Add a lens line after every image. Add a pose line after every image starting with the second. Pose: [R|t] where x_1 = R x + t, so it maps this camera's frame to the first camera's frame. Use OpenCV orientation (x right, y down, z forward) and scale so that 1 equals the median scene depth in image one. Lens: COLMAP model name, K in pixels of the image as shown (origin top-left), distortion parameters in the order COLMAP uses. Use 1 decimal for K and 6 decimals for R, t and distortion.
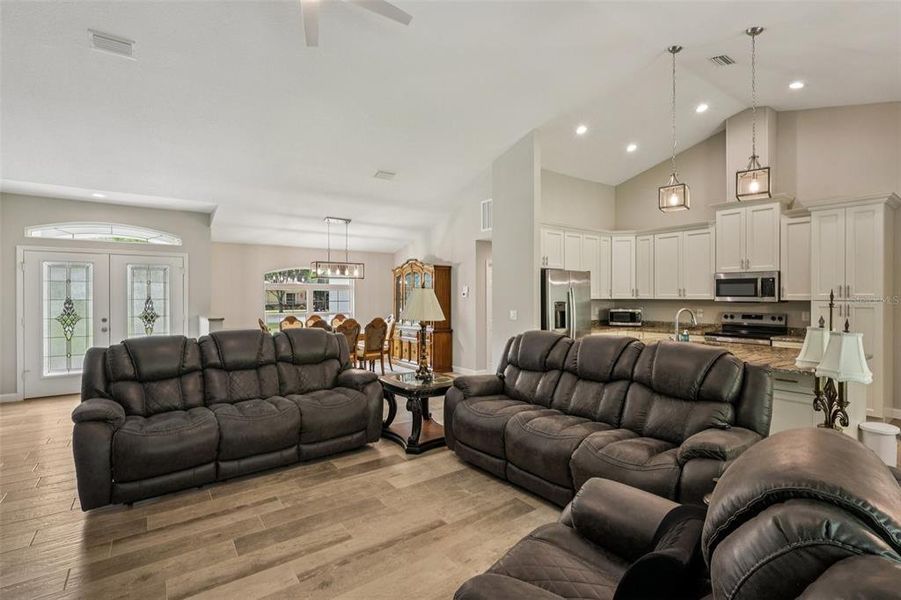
lens RADIAL K [[417.1, 0, 446.3], [0, 417.1, 295.9], [0, 0, 1]] dist [-0.004591, 0.001315]
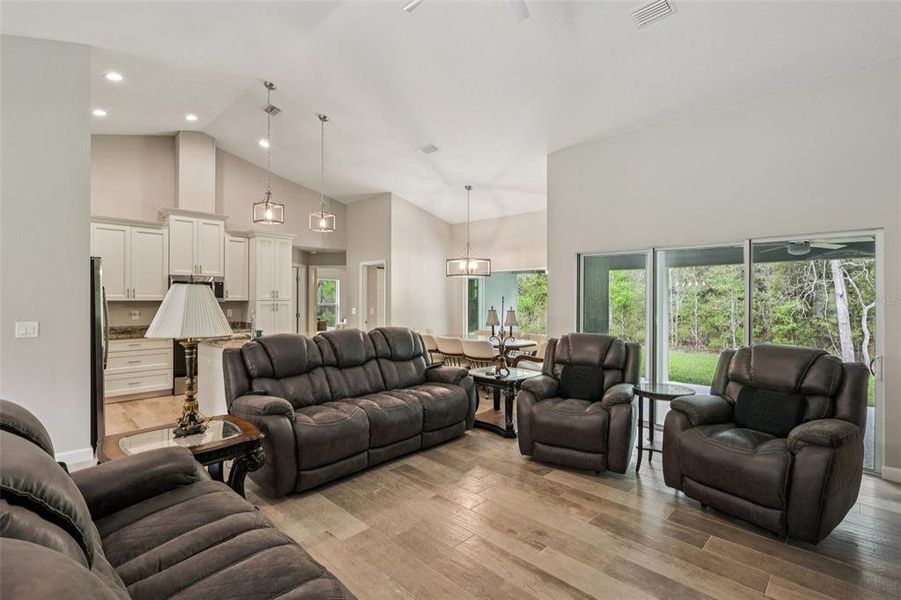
lens RADIAL K [[417.1, 0, 450.1], [0, 417.1, 299.7], [0, 0, 1]] dist [-0.004591, 0.001315]
pose [[-0.173258, -0.007624, 0.984847, -0.505839], [-0.004316, 0.999966, 0.006982, -0.003563], [-0.984867, -0.003040, -0.173285, 0.513356]]
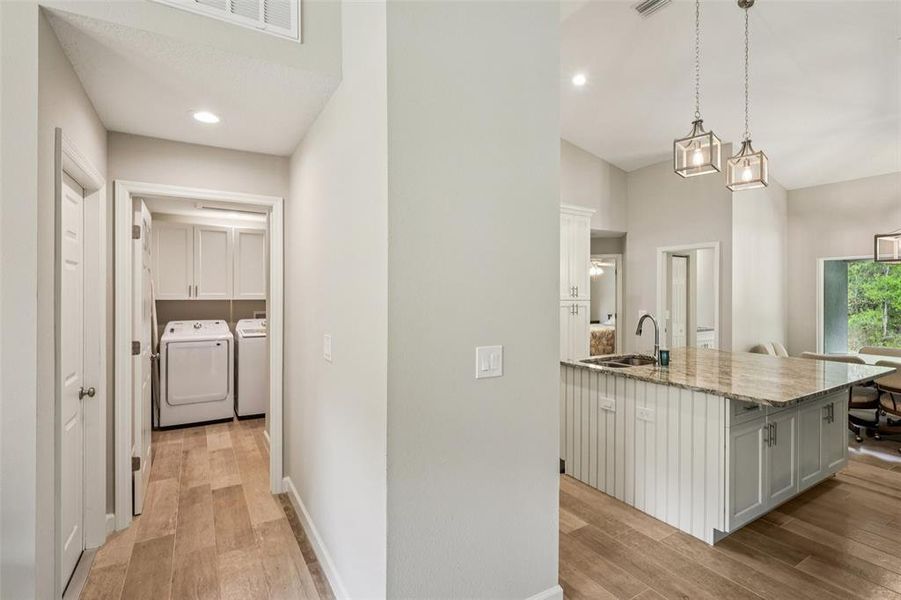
lens RADIAL K [[417.1, 0, 450.5], [0, 417.1, 295.3], [0, 0, 1]] dist [-0.004591, 0.001315]
pose [[0.086623, 0.000761, 0.996241, -0.134099], [-0.004073, 0.999992, -0.000409, 0.000185], [-0.996233, -0.004022, 0.086625, 0.990410]]
